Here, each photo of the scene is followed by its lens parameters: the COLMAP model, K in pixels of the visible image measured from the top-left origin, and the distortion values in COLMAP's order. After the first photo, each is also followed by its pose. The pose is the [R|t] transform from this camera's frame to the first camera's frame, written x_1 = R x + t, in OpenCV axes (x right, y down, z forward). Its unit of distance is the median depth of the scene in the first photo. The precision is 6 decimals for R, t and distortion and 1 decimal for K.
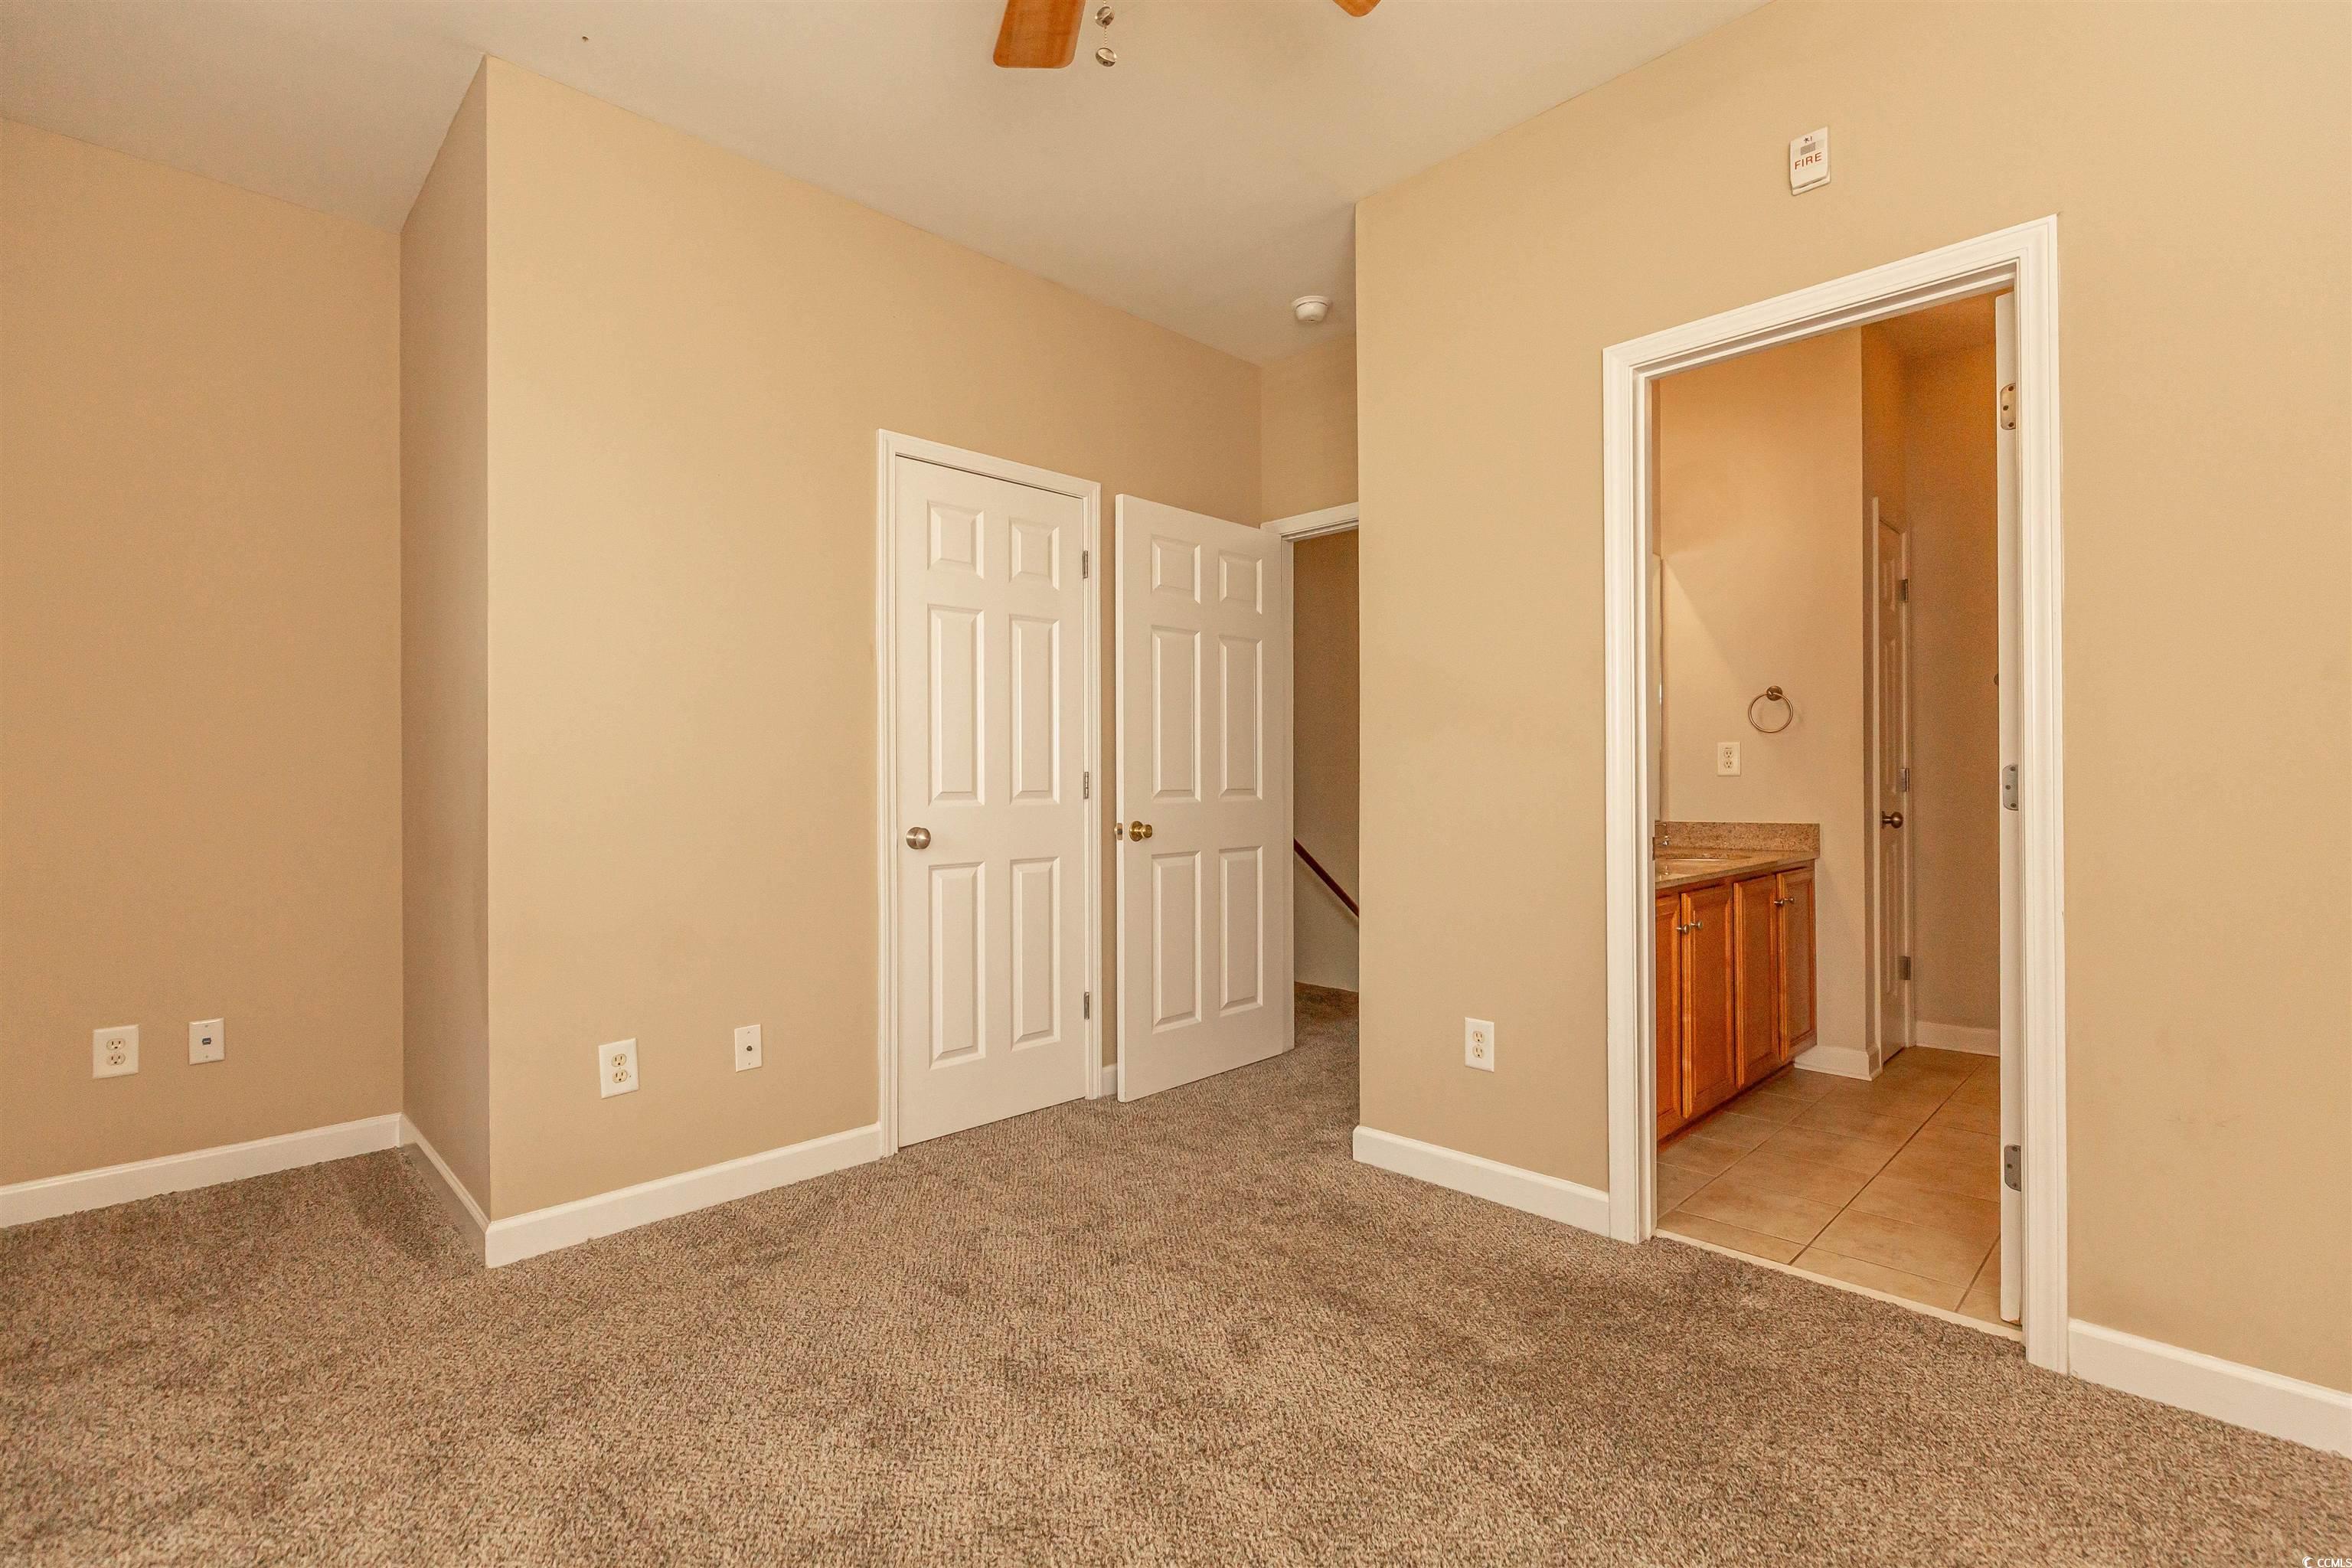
lens RADIAL K [[1068.5, 0, 1184.4], [0, 1068.5, 773.9], [0, 0, 1]] dist [-0.014335, 0.003342]
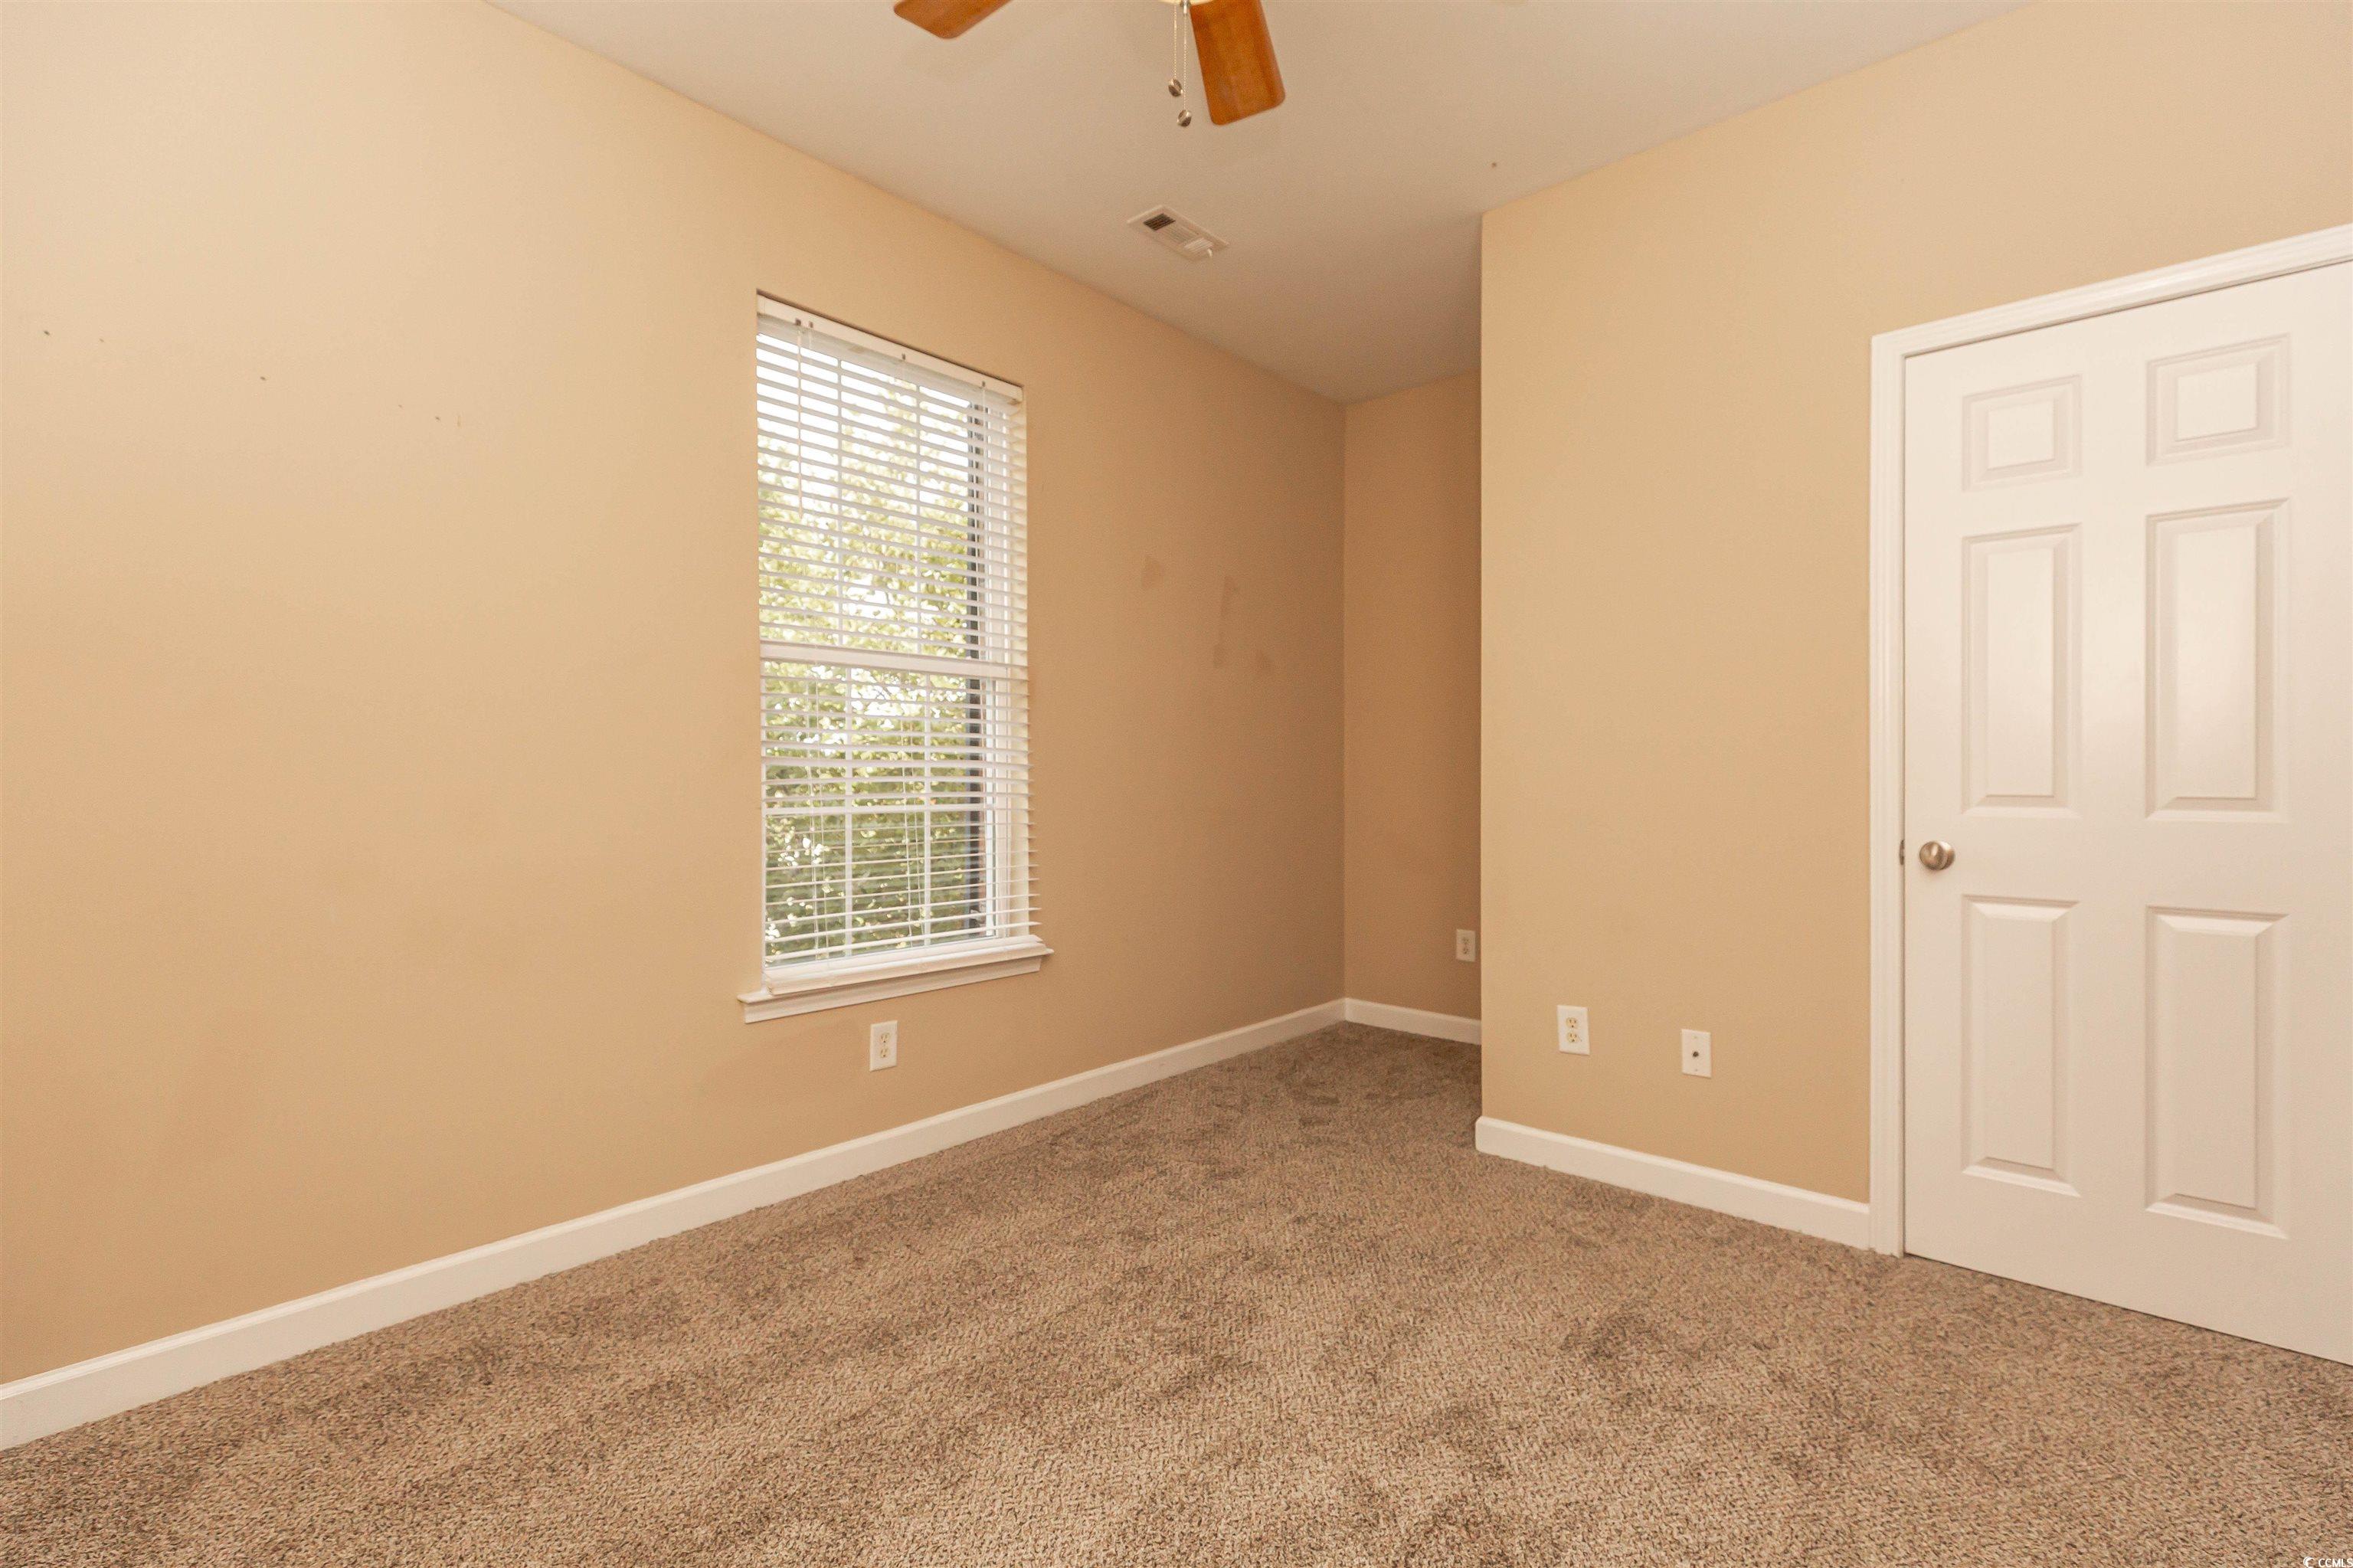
lens RADIAL K [[1069.0, 0, 1177.8], [0, 1069.0, 772.2], [0, 0, 1]] dist [-0.014335, 0.003342]
pose [[0.043485, 0.007058, -0.999029, 0.531269], [0.003977, 0.999966, 0.007238, -0.006291], [0.999046, -0.004288, 0.043456, 0.489077]]
